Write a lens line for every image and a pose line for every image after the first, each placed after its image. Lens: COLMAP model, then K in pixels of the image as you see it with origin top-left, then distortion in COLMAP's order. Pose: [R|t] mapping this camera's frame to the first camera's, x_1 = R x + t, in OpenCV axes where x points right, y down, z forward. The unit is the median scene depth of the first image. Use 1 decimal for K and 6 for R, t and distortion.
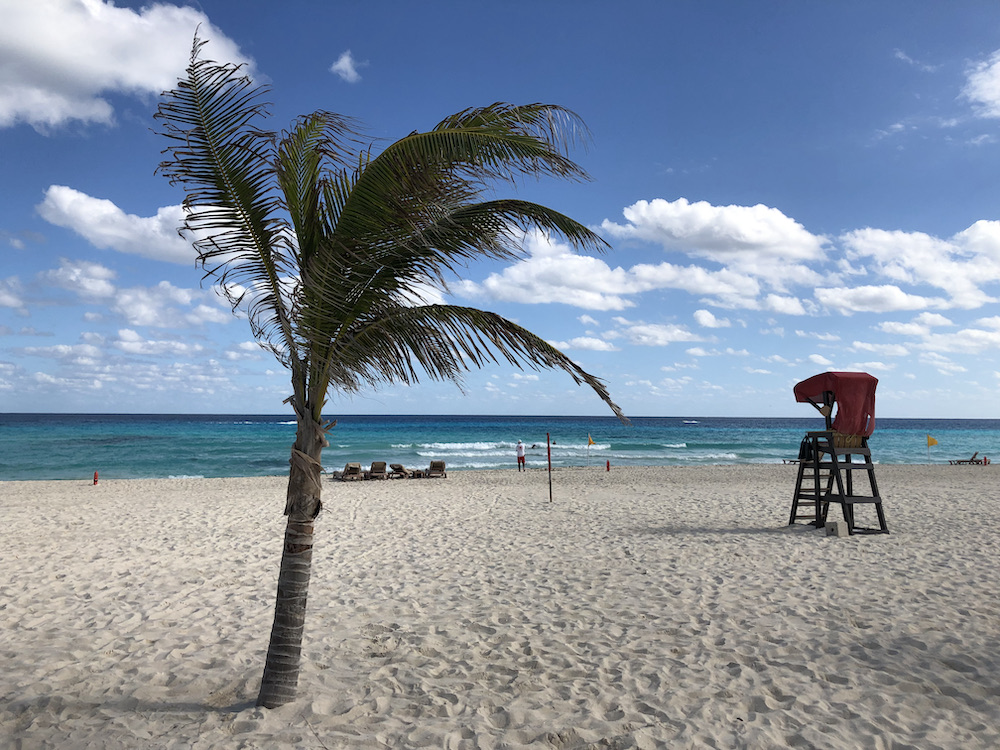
lens RADIAL K [[831.9, 0, 502.0], [0, 831.9, 374.3], [0, 0, 1]] dist [-0.015001, -0.004305]
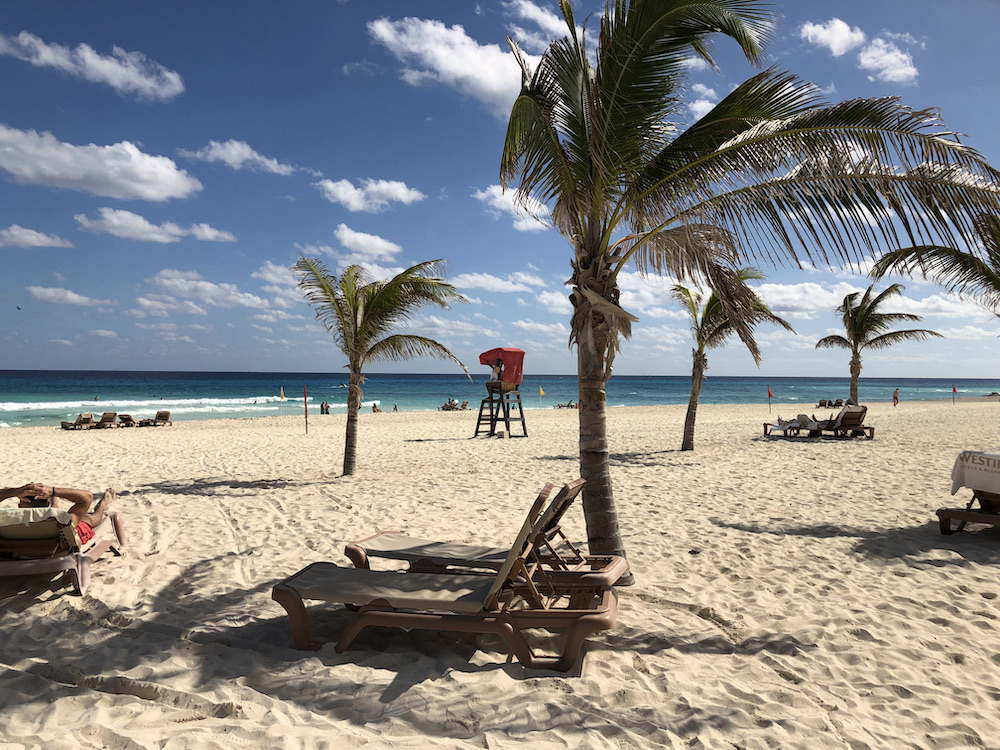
lens RADIAL K [[831.9, 0, 499.5], [0, 831.9, 375.3], [0, 0, 1]] dist [-0.015001, -0.004305]
pose [[0.908426, -0.000280, 0.418046, -0.342178], [-0.021961, 0.998587, 0.048392, -0.030396], [-0.417468, -0.053141, 0.907136, -0.604326]]
